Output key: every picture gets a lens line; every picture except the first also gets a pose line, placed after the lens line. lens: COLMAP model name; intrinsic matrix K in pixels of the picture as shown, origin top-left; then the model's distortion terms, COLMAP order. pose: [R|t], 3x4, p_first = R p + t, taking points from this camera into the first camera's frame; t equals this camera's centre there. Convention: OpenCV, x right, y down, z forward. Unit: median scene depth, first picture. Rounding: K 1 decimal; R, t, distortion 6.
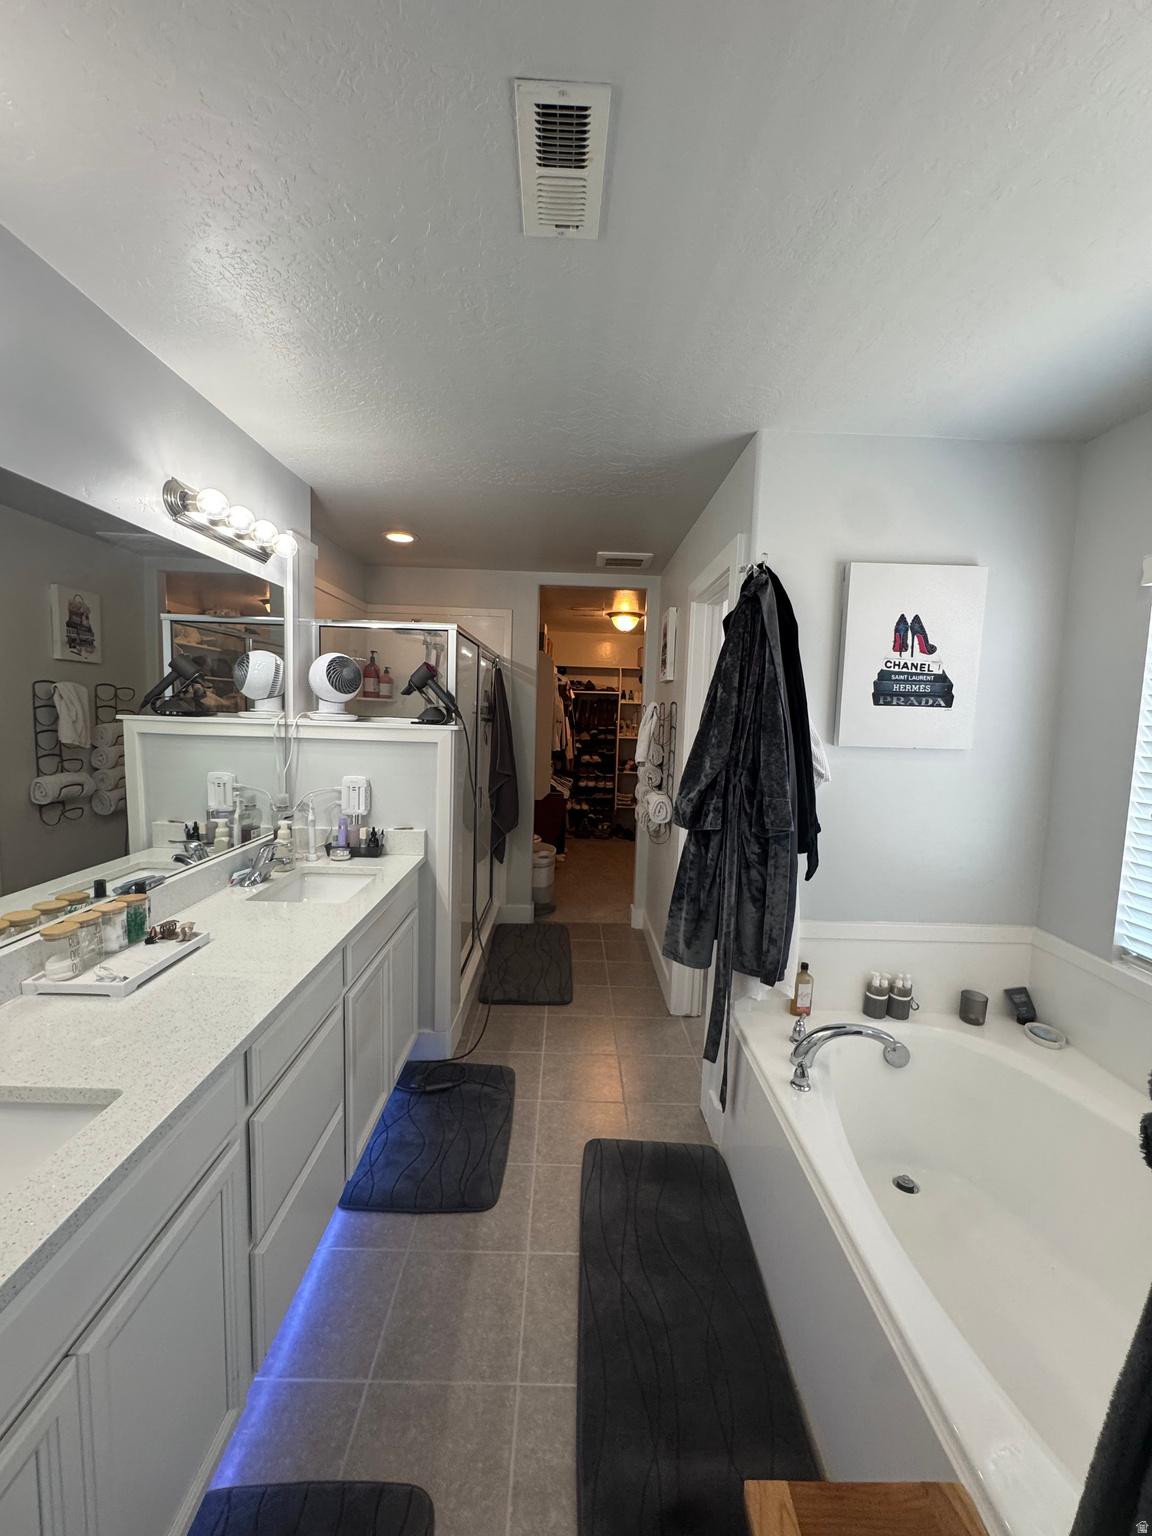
lens RADIAL K [[617.7, 0, 578.2], [0, 617.7, 770.9], [0, 0, 1]] dist [-0.001511, -0.000183]
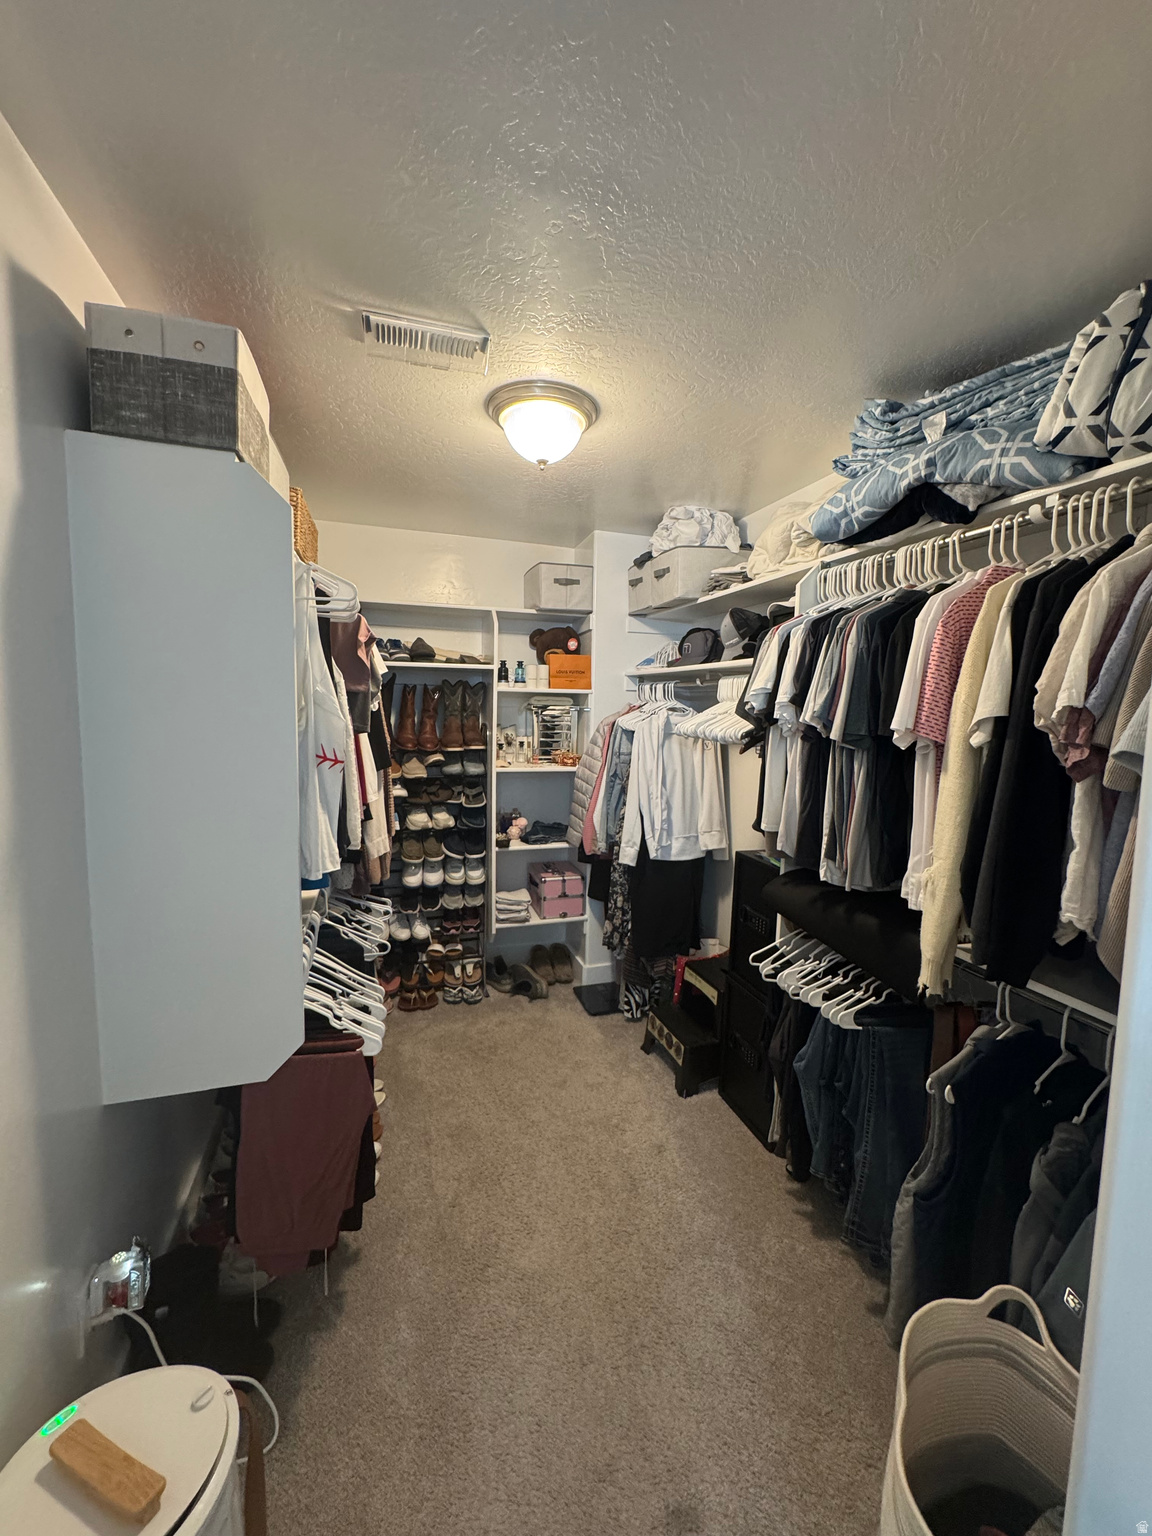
lens RADIAL K [[617.7, 0, 581.5], [0, 617.7, 763.3], [0, 0, 1]] dist [-0.001511, -0.000183]
pose [[0.953732, -0.041626, 0.297763, -0.005823], [0.041148, 0.999122, 0.007875, -0.058875], [-0.297830, 0.004742, 0.954607, 0.559527]]
